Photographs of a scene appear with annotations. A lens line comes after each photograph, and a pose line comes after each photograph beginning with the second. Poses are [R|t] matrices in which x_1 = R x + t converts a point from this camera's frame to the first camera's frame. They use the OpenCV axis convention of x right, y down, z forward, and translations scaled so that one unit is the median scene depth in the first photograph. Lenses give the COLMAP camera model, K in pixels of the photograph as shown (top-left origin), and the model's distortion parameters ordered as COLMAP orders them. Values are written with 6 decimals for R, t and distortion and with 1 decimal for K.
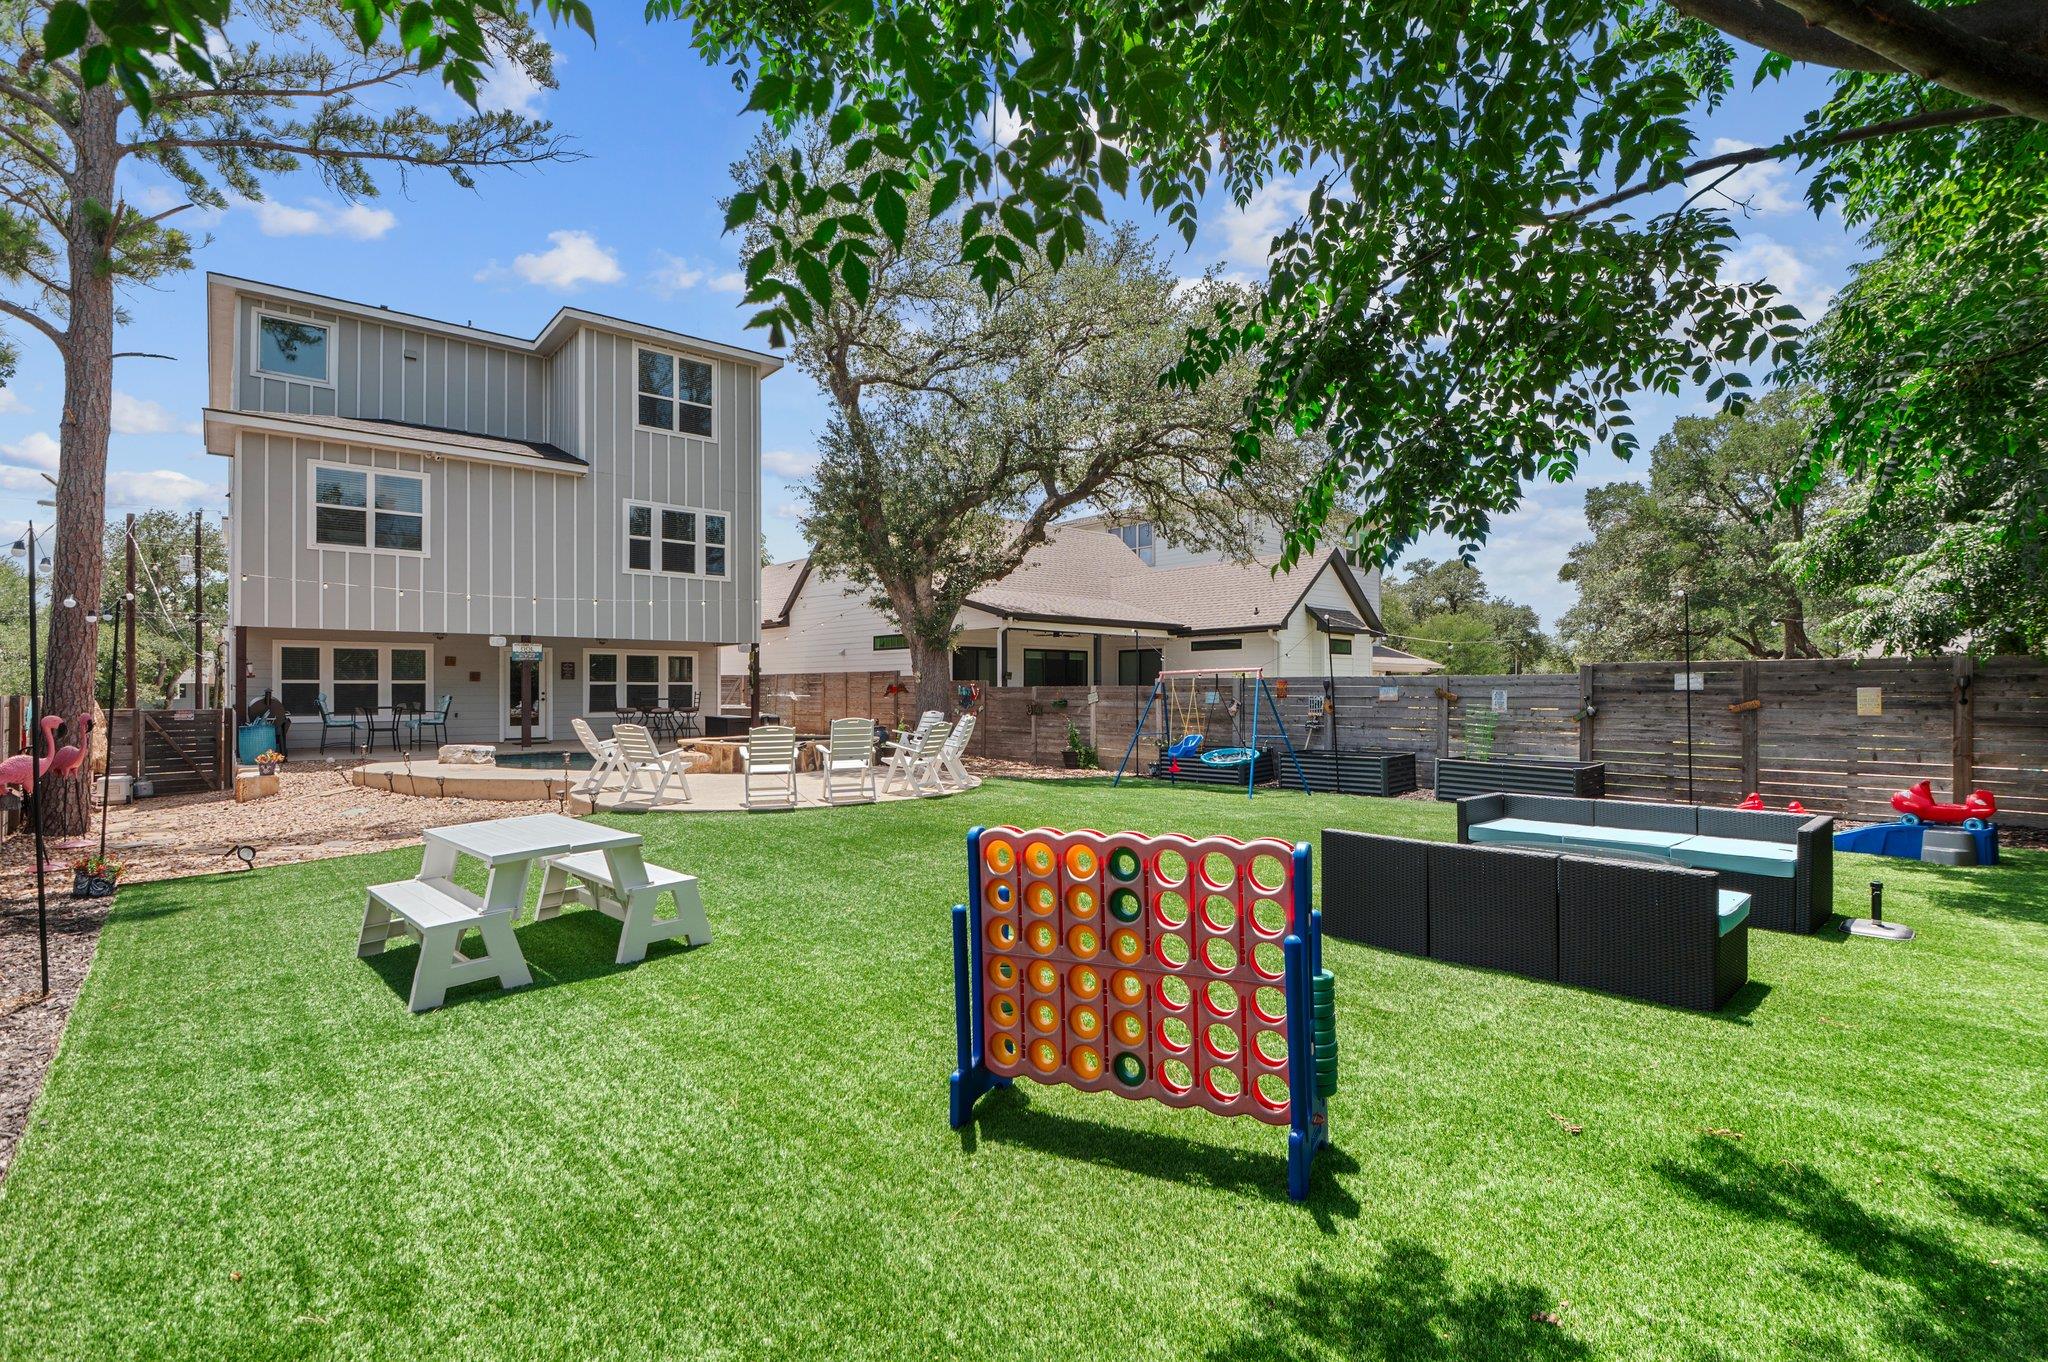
lens RADIAL K [[955.7, 0, 1024.0], [0, 955.7, 681.0], [0, 0, 1]] dist [-0.013566, 0.000632]
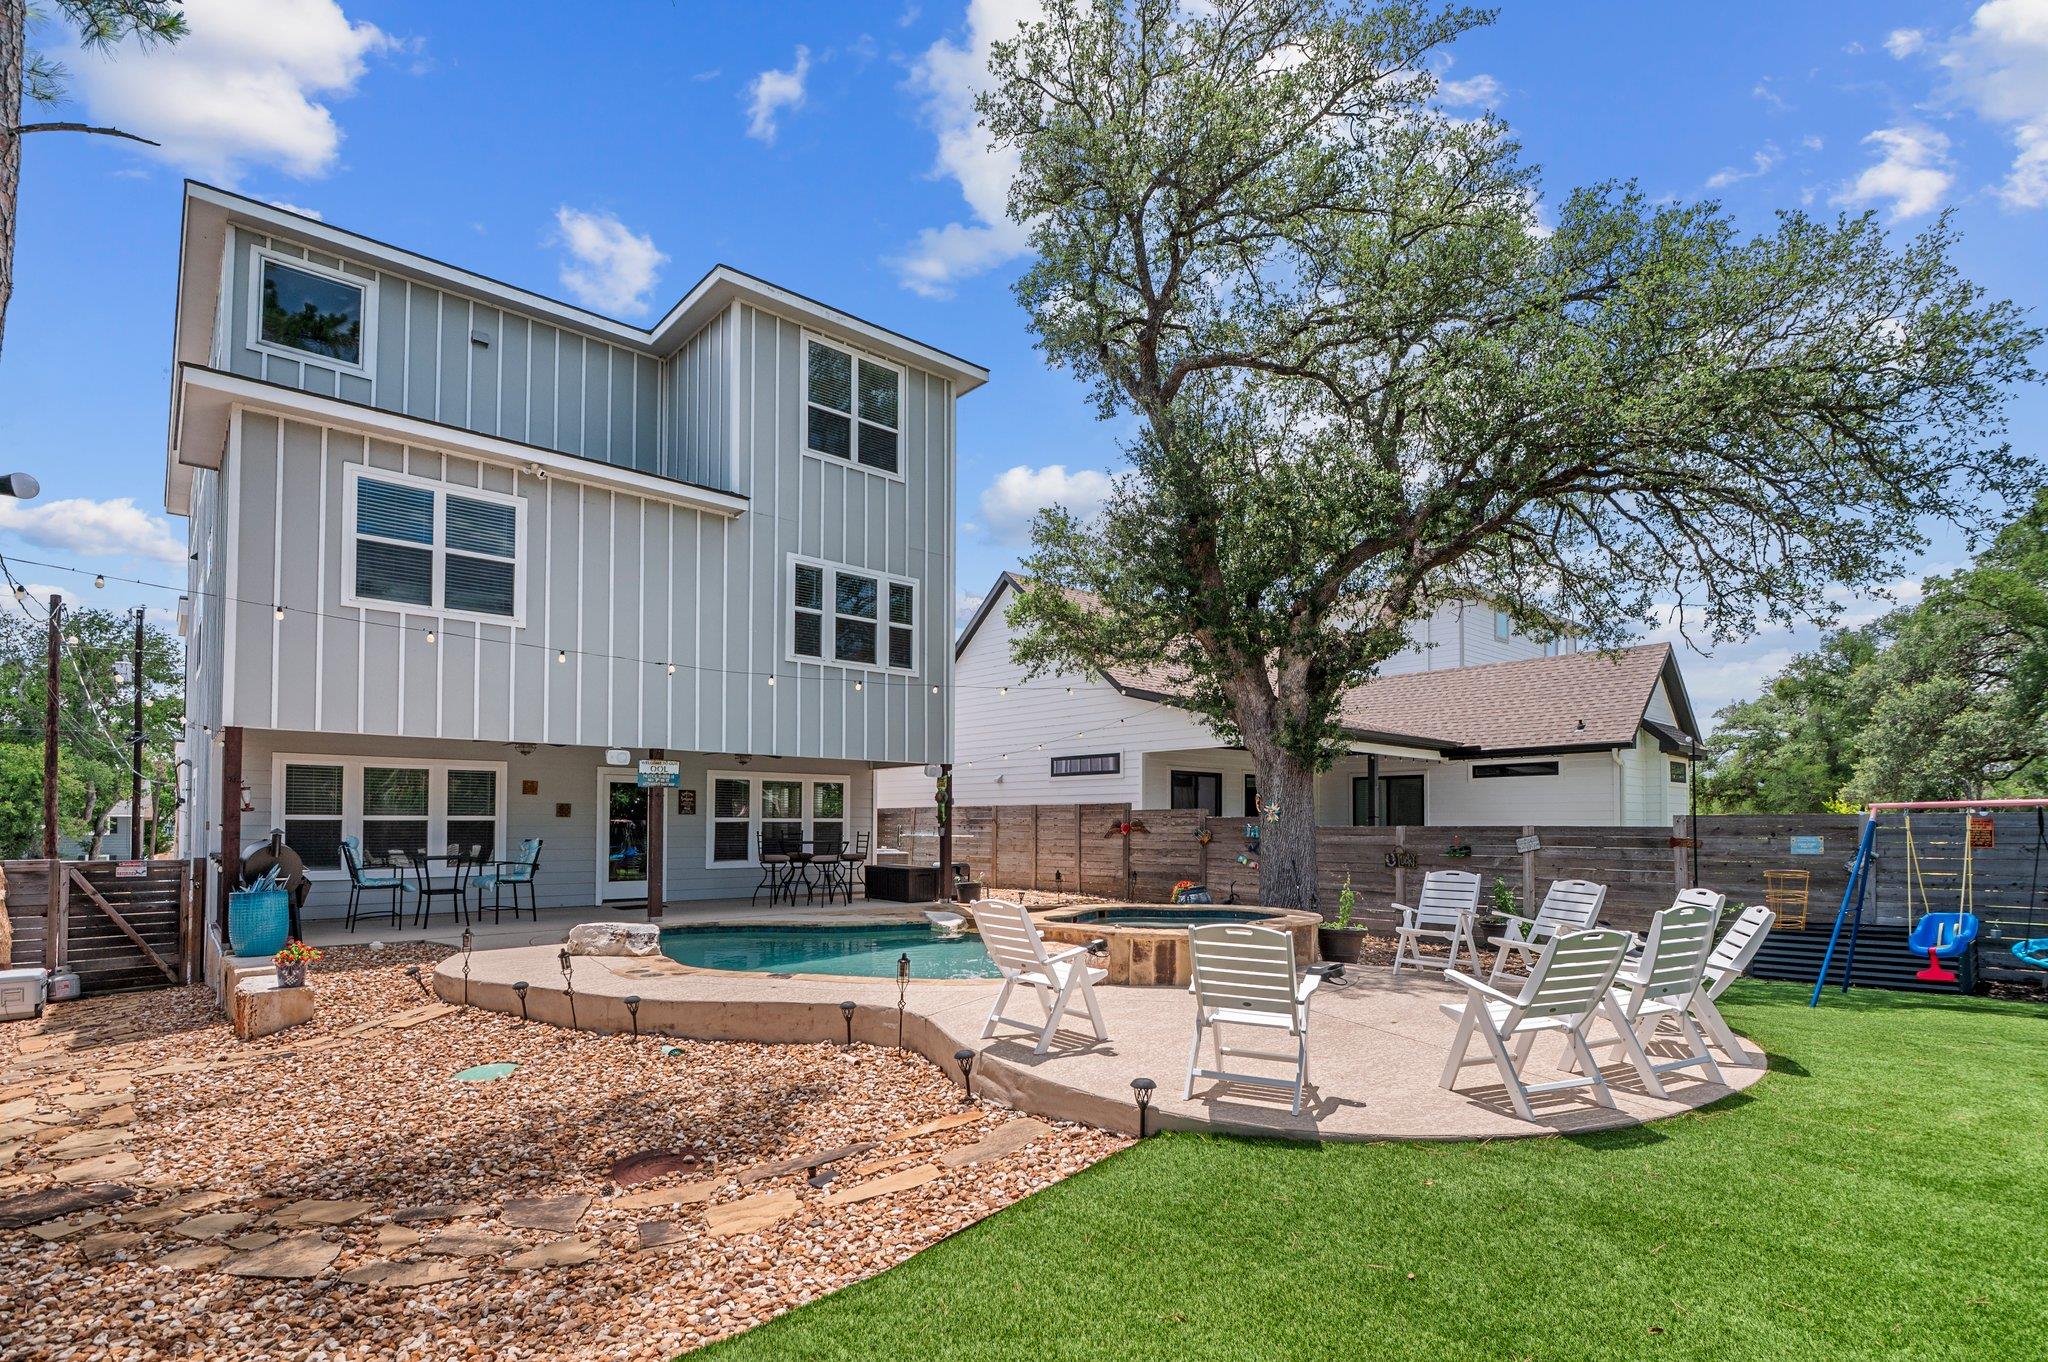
lens RADIAL K [[991.8, 0, 1023.0], [0, 991.8, 792.6], [0, 0, 1]] dist [-0.001526, -0.002079]
pose [[0.999835, 0.001942, 0.018070, -0.261124], [-0.001531, 0.999741, -0.022685, -0.001541], [-0.018110, 0.022654, 0.999579, 0.280558]]
